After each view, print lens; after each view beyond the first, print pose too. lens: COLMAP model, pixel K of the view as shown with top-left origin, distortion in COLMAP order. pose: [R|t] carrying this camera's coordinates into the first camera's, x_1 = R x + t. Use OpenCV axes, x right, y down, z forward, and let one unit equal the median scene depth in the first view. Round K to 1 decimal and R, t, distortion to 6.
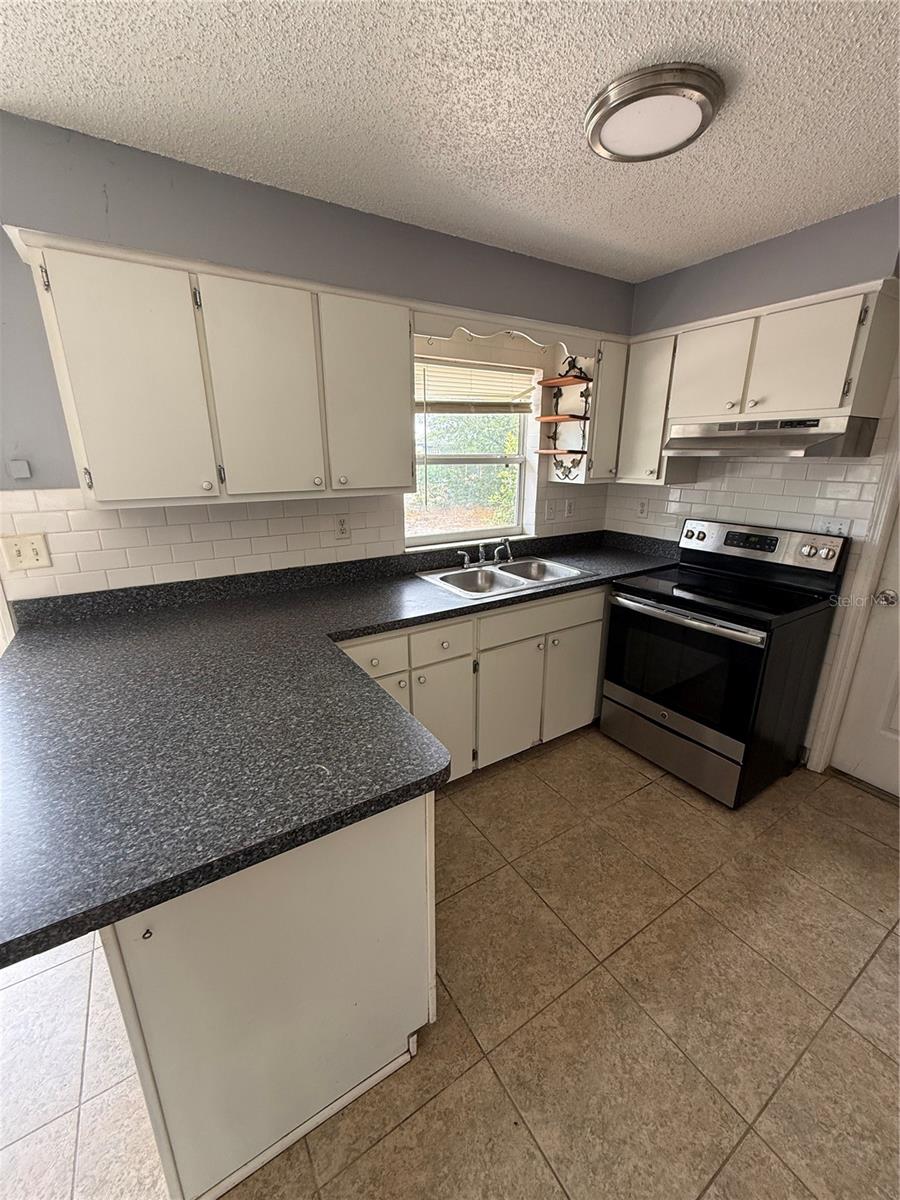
lens RADIAL K [[477.9, 0, 449.7], [0, 477.9, 596.6], [0, 0, 1]] dist [0.001468, -0.000127]
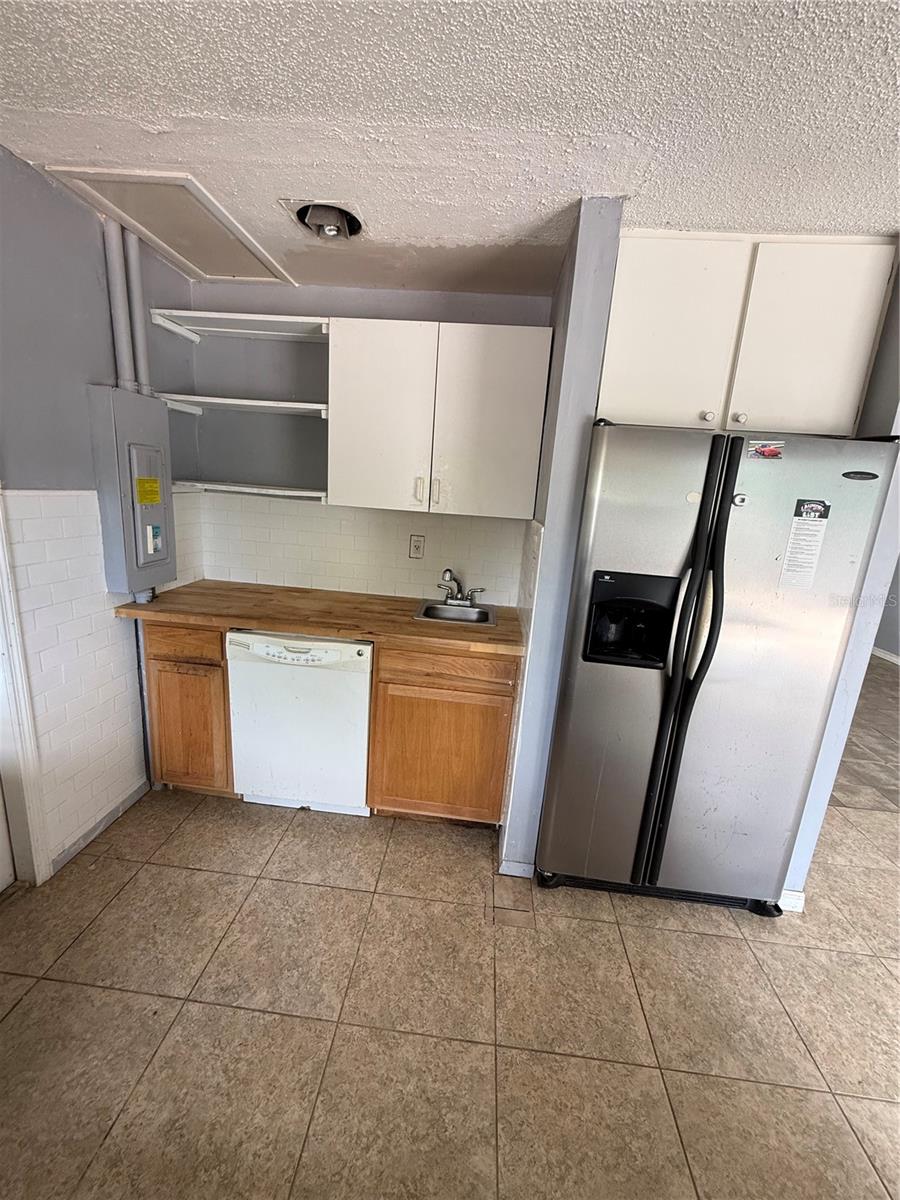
lens RADIAL K [[477.9, 0, 449.7], [0, 477.9, 596.6], [0, 0, 1]] dist [0.001468, -0.000127]
pose [[-0.797301, -0.191548, 0.572381, 0.139053], [0.104358, 0.890278, 0.443299, -0.221659], [-0.594491, 0.413176, -0.689830, 0.773110]]
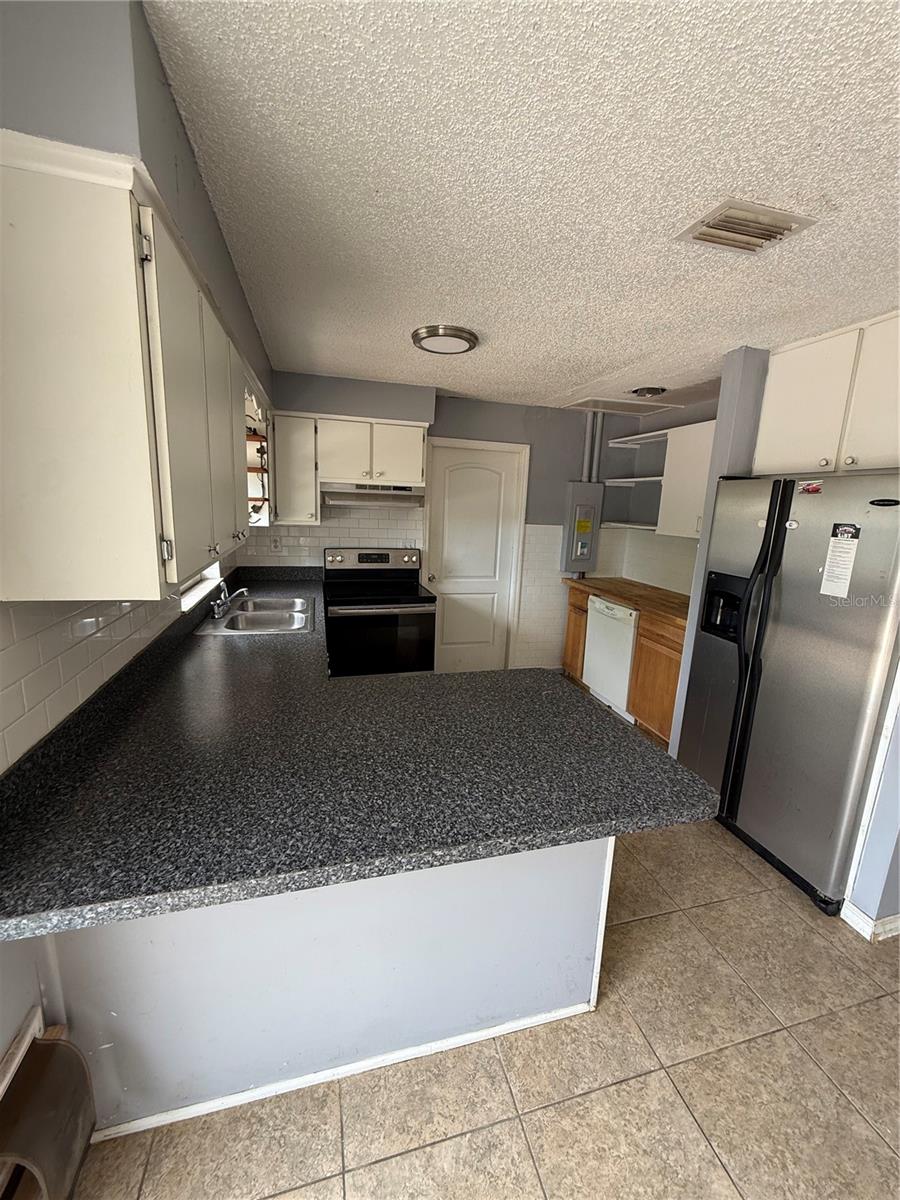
lens RADIAL K [[477.9, 0, 449.7], [0, 477.9, 596.6], [0, 0, 1]] dist [0.001468, -0.000127]
pose [[0.292469, -0.177874, 0.939587, -0.907601], [0.238499, 0.965067, 0.108459, -0.118535], [-0.926056, 0.192370, 0.324675, 0.320689]]
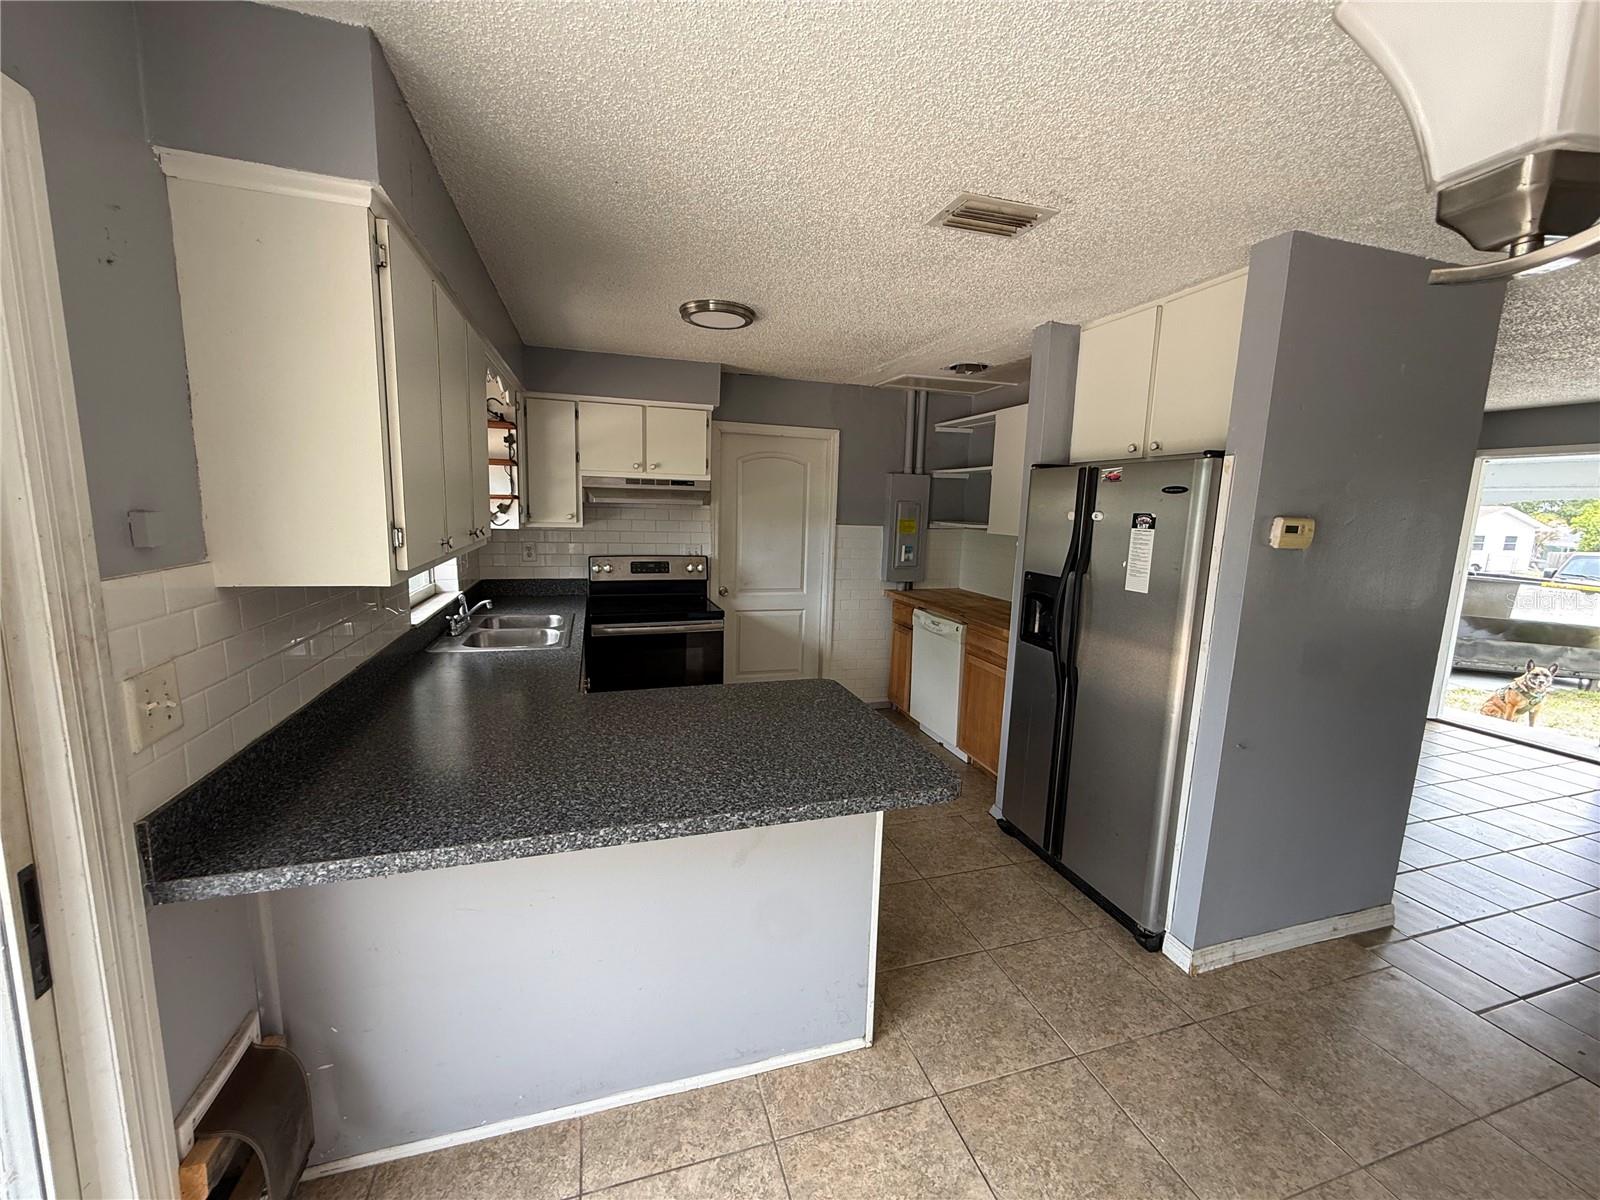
lens RADIAL K [[637.2, 0, 796.6], [0, 637.2, 599.6], [0, 0, 1]] dist [0.001468, -0.000127]
pose [[0.258868, -0.138746, 0.955896, -1.054050], [0.251377, 0.965206, 0.072022, -0.064170], [-0.932629, 0.221646, 0.284738, 0.182090]]
